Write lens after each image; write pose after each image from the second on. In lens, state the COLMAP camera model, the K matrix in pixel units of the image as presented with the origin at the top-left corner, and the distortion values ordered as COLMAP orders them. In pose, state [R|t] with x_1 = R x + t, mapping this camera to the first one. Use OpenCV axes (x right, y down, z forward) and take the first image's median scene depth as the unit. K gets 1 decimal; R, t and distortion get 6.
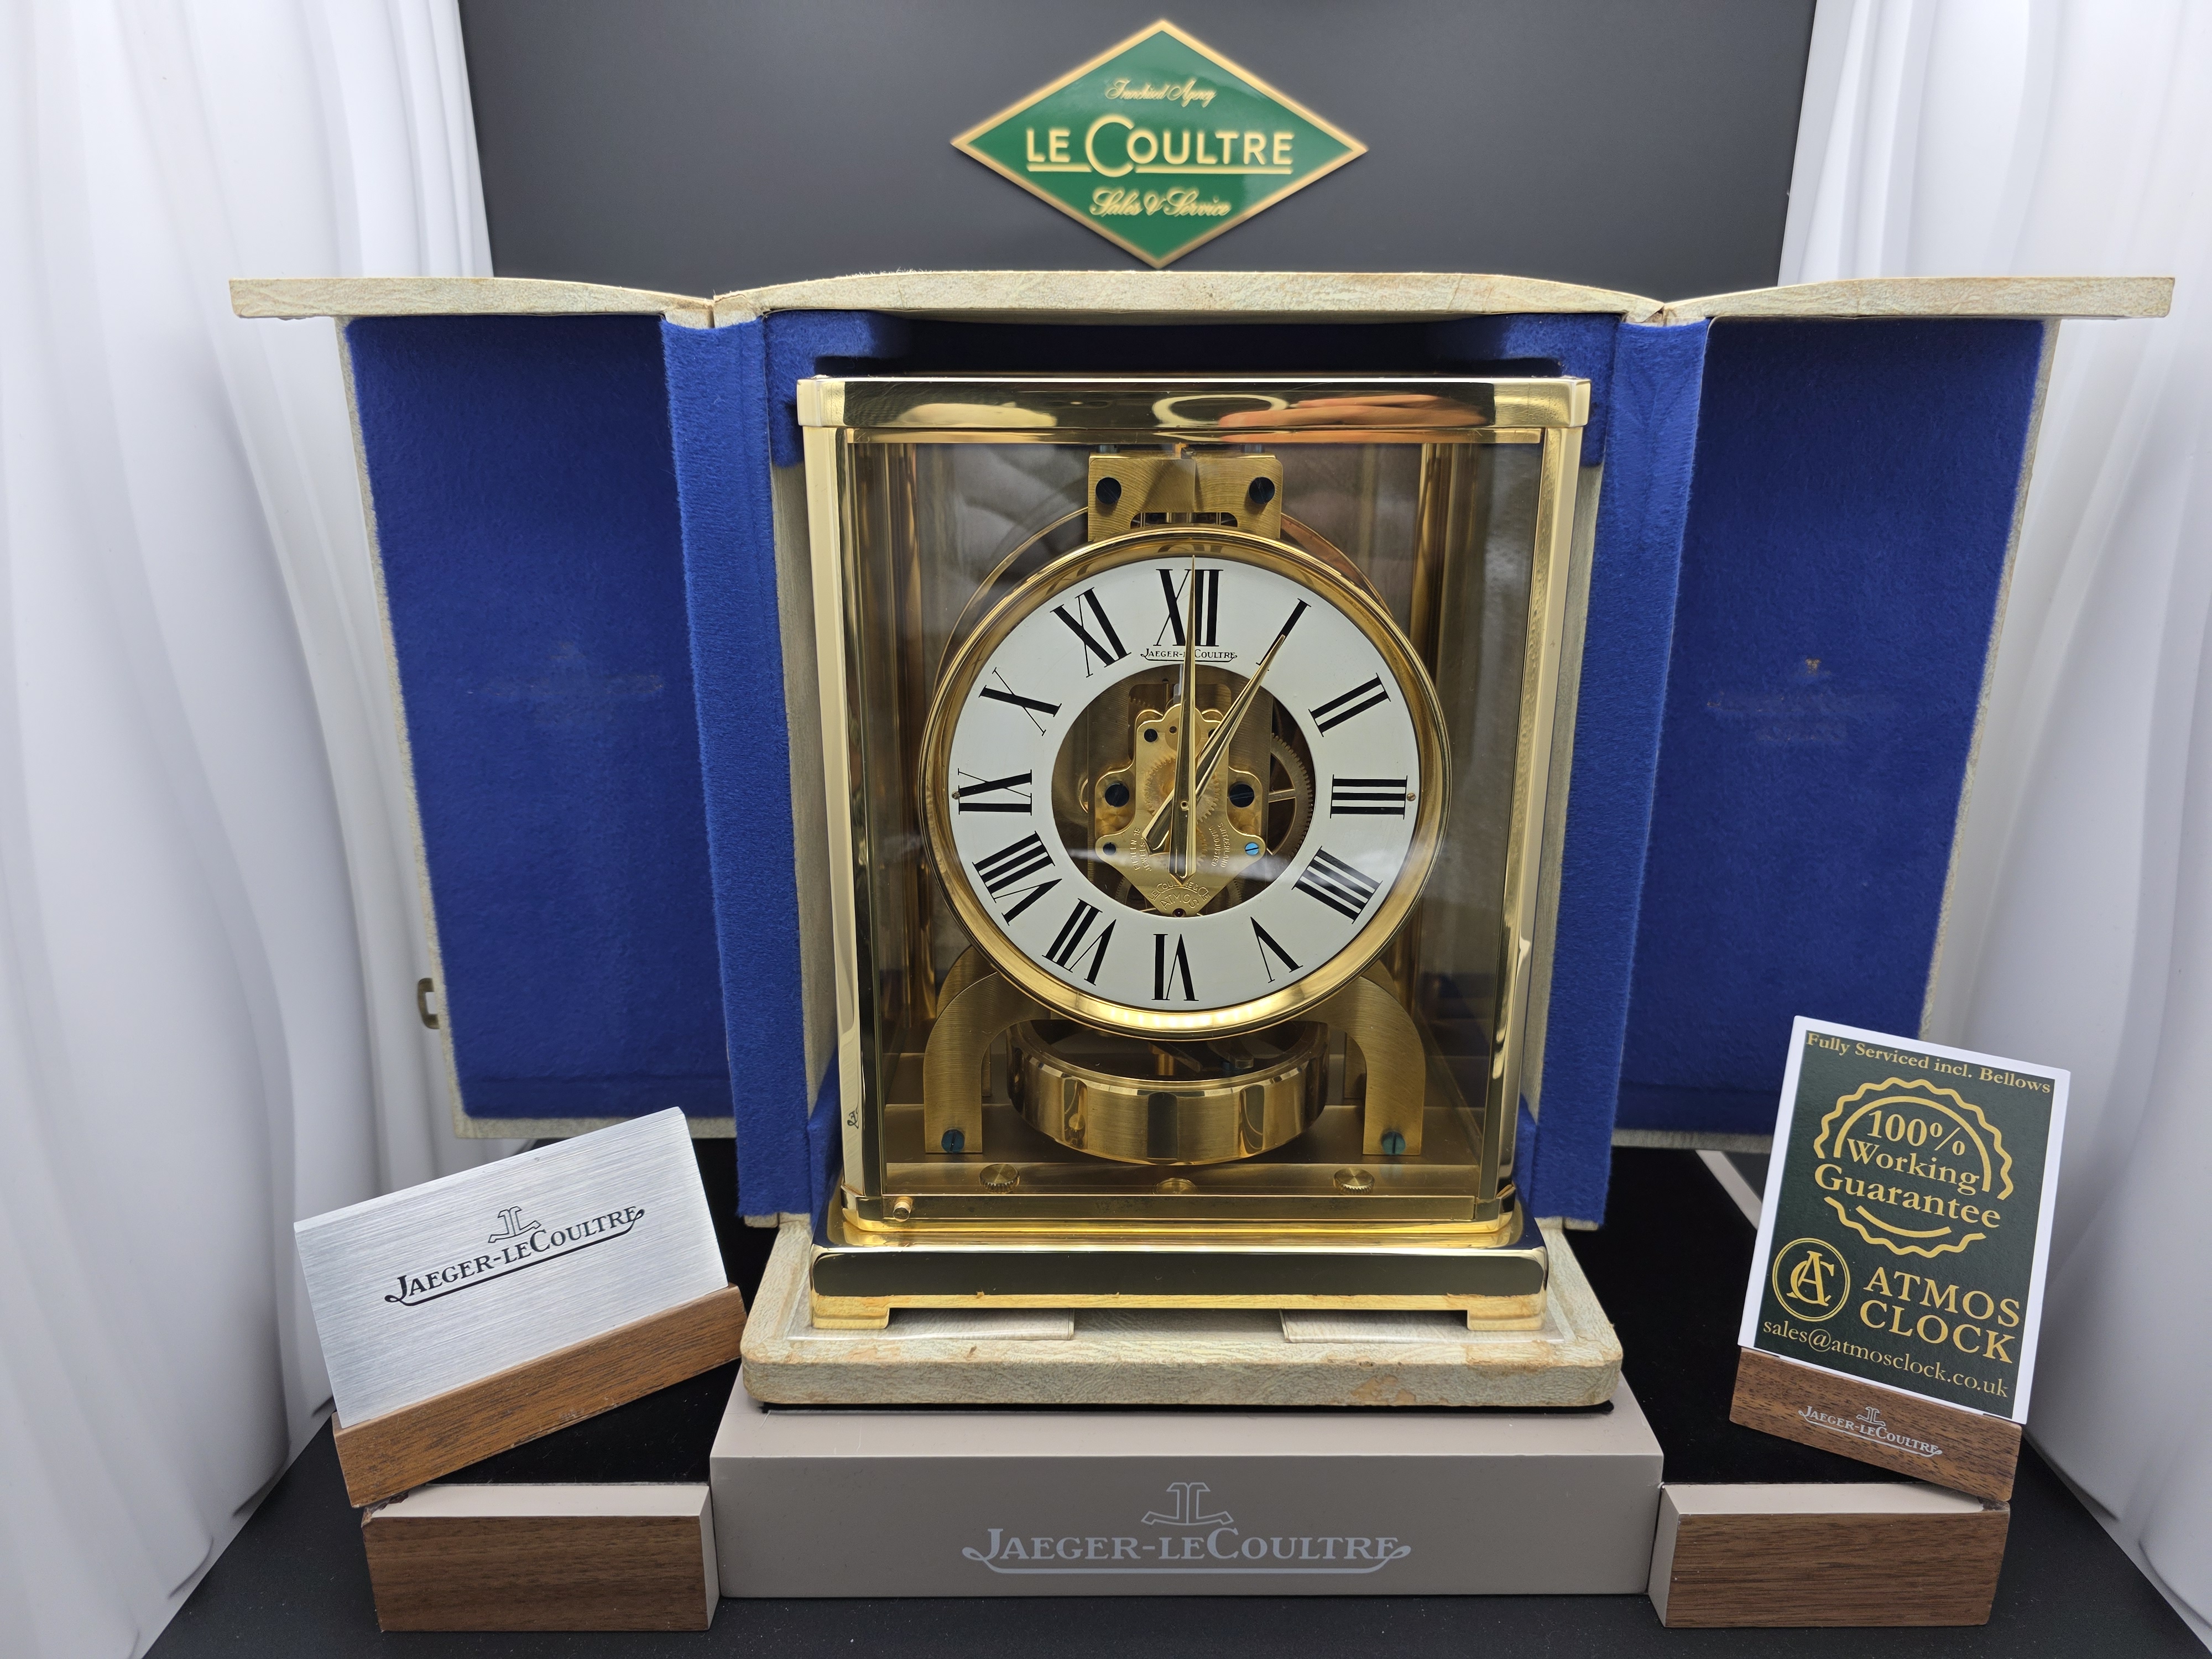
lens RADIAL K [[1482.8, 0, 1108.7], [0, 1482.8, 836.6], [0, 0, 1]] dist [0.003696, -0.014256]
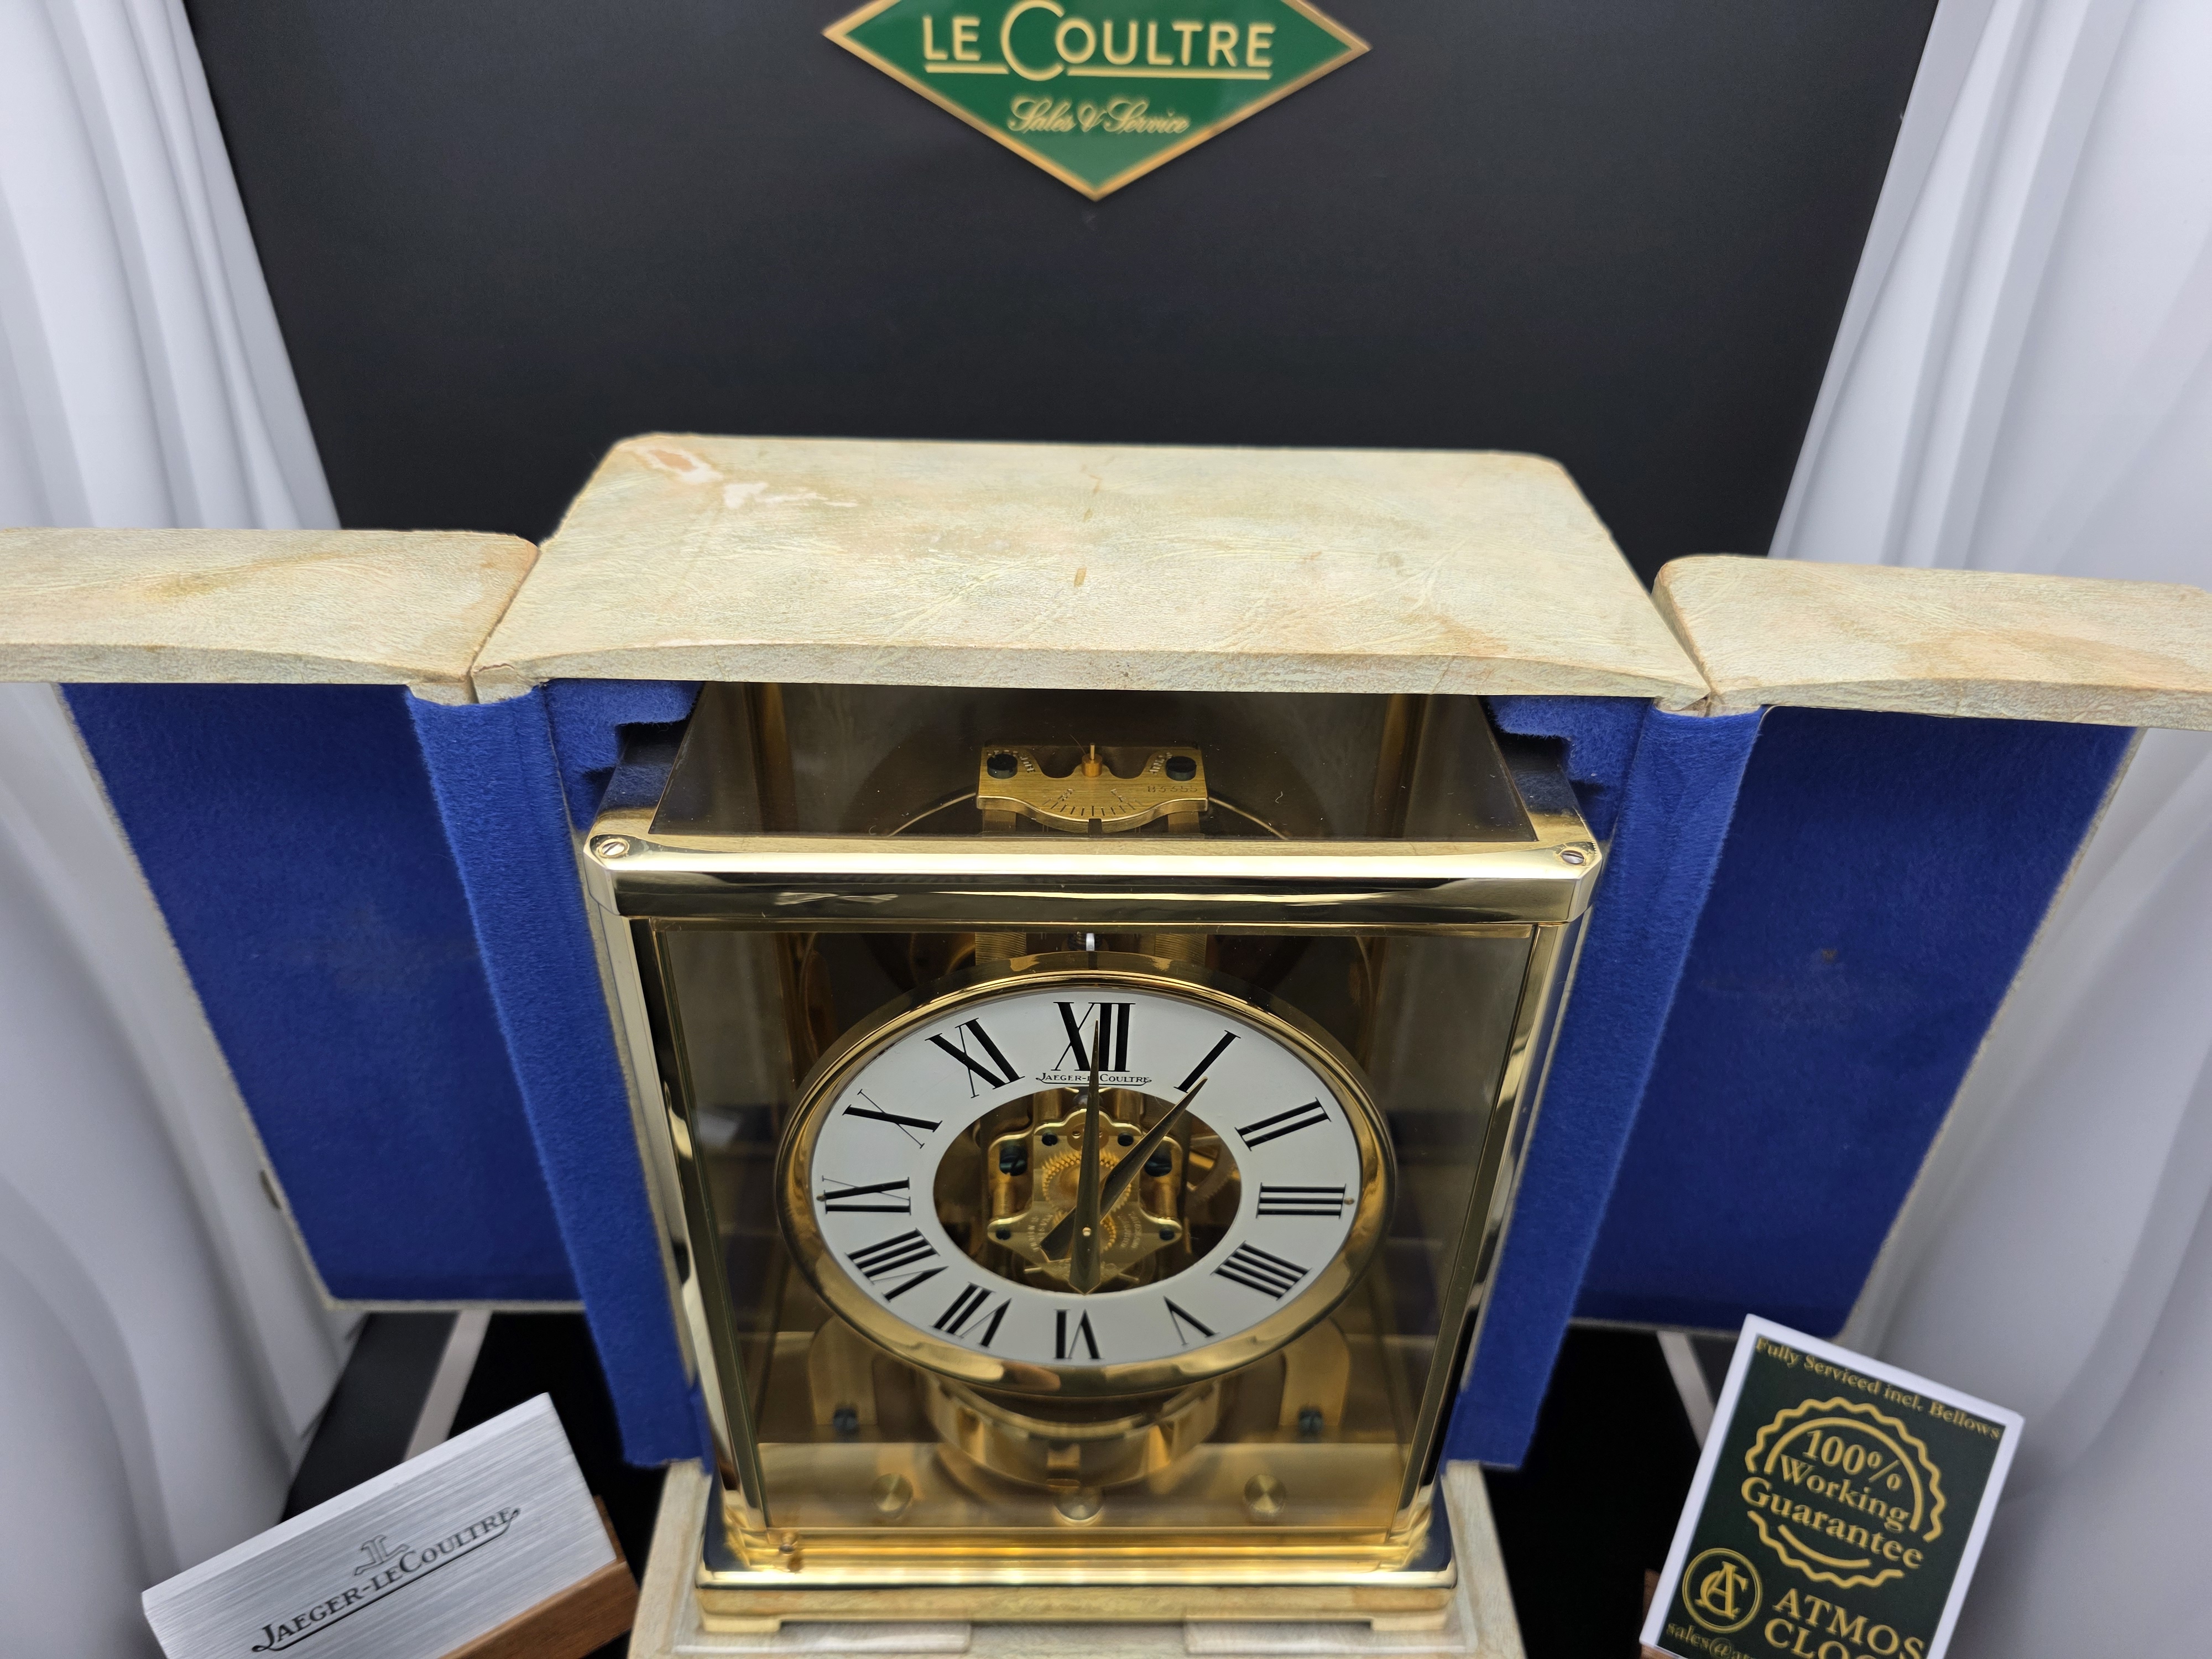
lens RADIAL K [[1482.8, 0, 1101.2], [0, 1482.8, 737.8], [0, 0, 1]] dist [0.003696, -0.014256]
pose [[0.999724, 0.005121, 0.022912, 0.036958], [-0.011576, 0.956565, 0.291290, -0.529540], [-0.020425, -0.291475, 0.956361, 0.245250]]
